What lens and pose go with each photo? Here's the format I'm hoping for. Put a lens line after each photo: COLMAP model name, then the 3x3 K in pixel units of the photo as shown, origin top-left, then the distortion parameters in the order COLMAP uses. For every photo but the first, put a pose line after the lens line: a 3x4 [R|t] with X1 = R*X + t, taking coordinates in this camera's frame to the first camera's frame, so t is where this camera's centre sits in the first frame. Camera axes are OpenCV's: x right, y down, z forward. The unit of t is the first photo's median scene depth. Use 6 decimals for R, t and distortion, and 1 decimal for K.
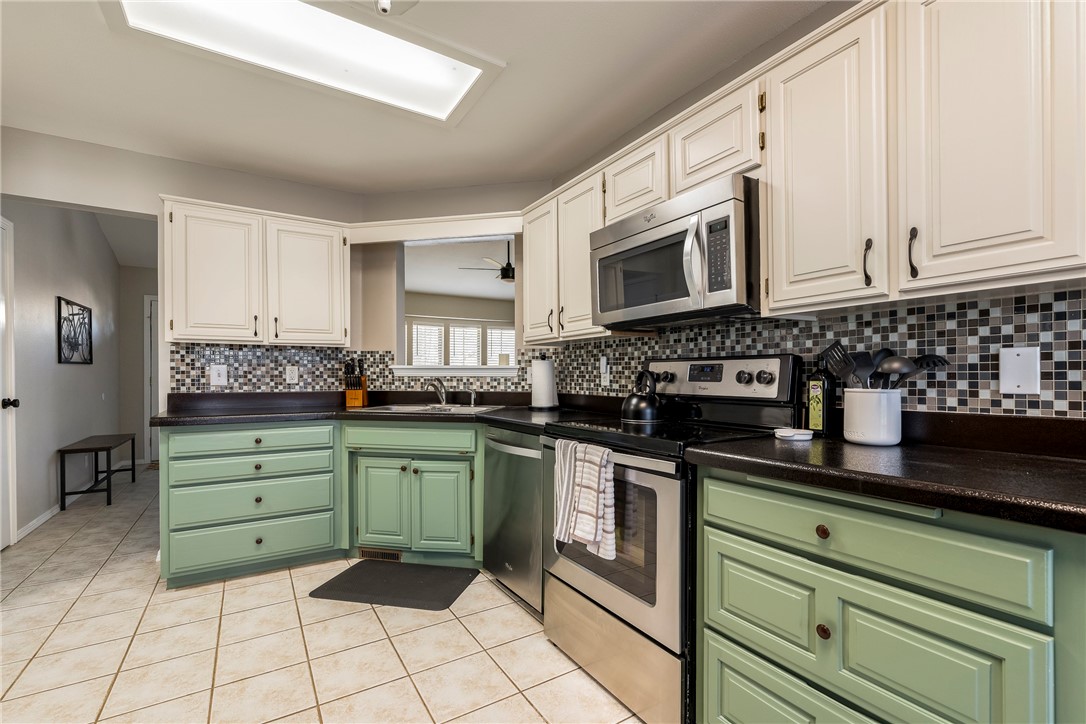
lens RADIAL K [[478.3, 0, 557.8], [0, 478.3, 375.2], [0, 0, 1]] dist [-0.000726, -0.000272]
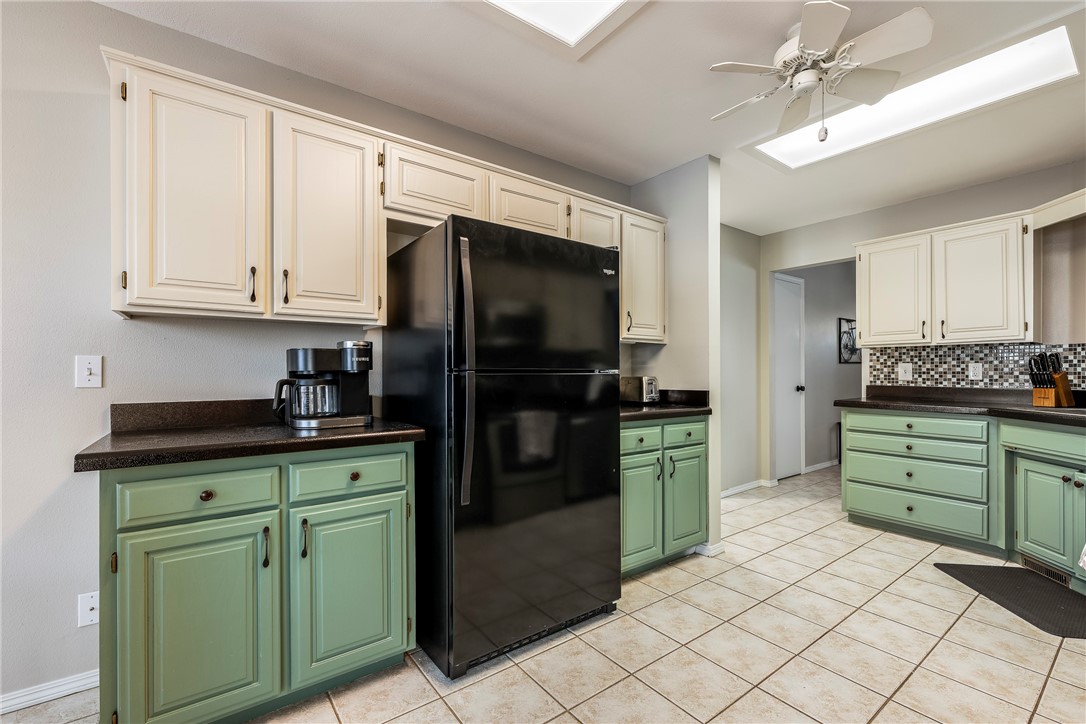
lens RADIAL K [[468.5, 0, 540.8], [0, 468.5, 372.8], [0, 0, 1]] dist [-0.000327, -0.000196]
pose [[0.067132, 0.003932, -0.997736, 0.437860], [-0.000479, 0.999992, 0.003908, -0.001762], [0.997744, 0.000216, 0.067134, -0.012302]]
